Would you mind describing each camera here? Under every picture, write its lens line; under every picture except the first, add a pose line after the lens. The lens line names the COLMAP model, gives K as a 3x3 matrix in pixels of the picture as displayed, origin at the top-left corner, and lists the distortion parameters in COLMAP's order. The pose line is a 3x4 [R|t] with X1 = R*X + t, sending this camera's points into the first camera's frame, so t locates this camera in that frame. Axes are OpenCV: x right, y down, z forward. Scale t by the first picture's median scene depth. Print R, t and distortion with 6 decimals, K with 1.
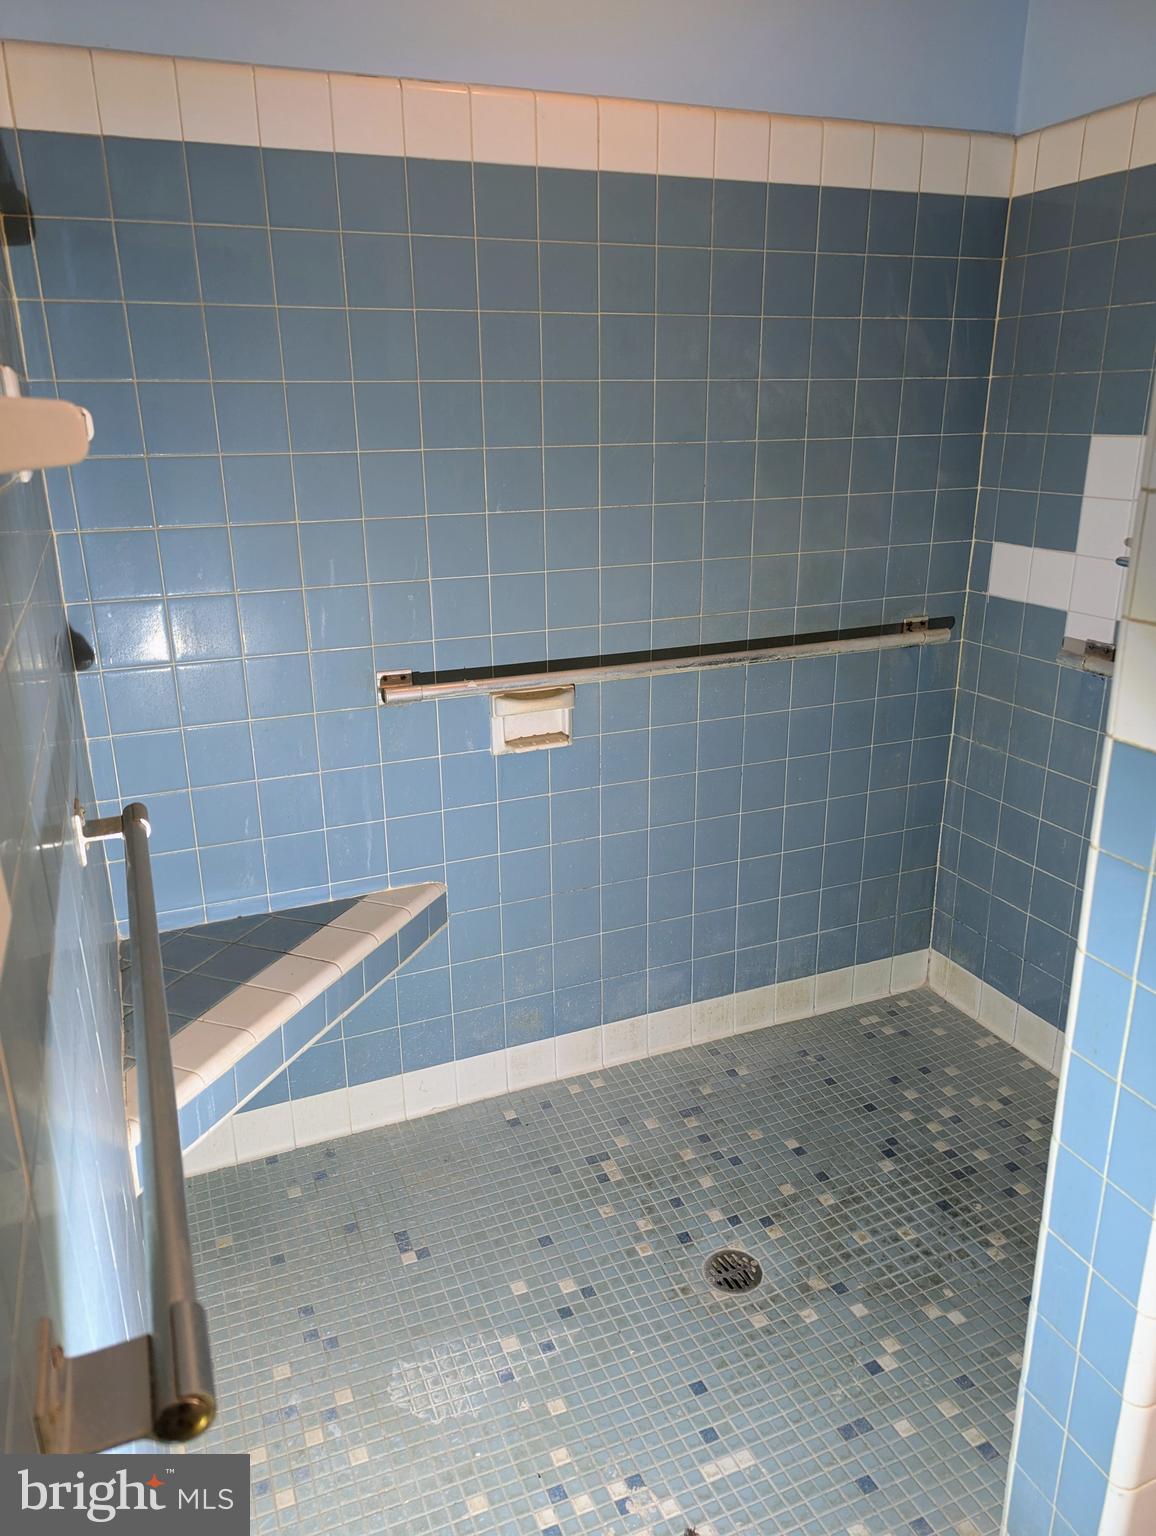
lens RADIAL K [[1083.3, 0, 578.0], [0, 1083.3, 768.0], [0, 0, 1]] dist [0.041628, -0.002105]
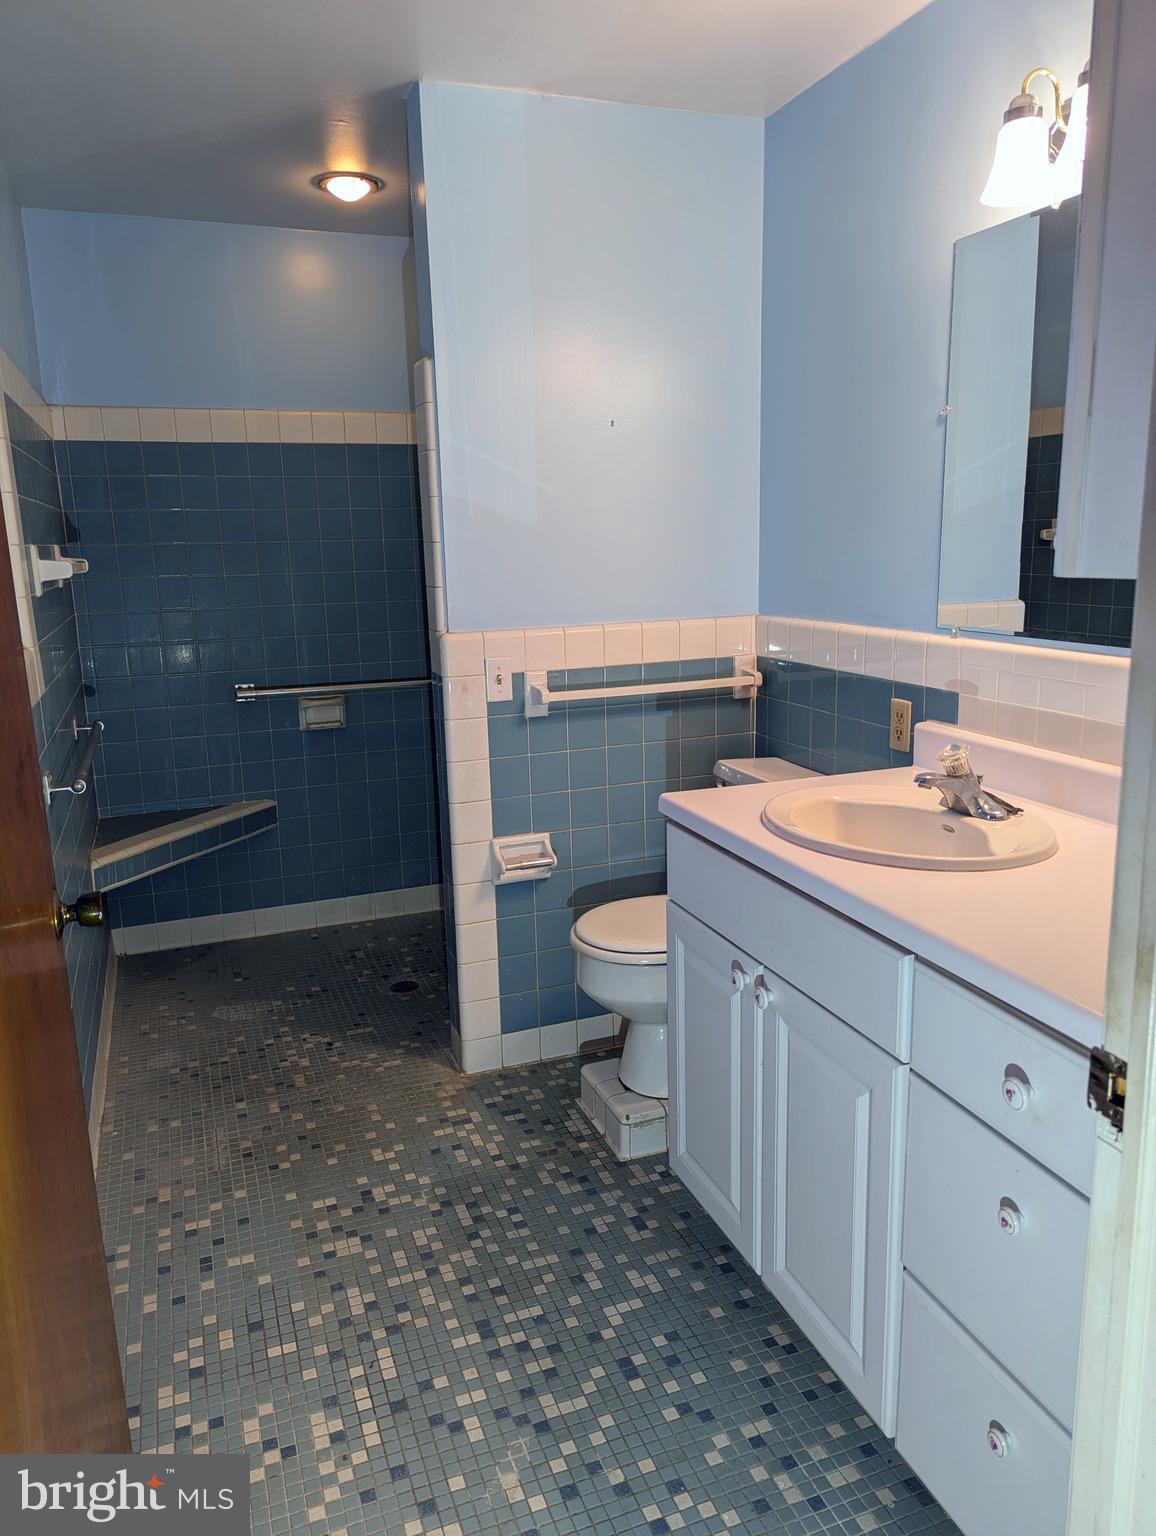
lens RADIAL K [[1072.0, 0, 578.0], [0, 1072.0, 768.0], [0, 0, 1]] dist [-0.002573, -0.001017]
pose [[0.999427, -0.003010, -0.033715, 0.461889], [-0.000606, 0.994288, -0.106727, 0.248813], [0.033844, 0.106687, 0.993717, -0.820687]]
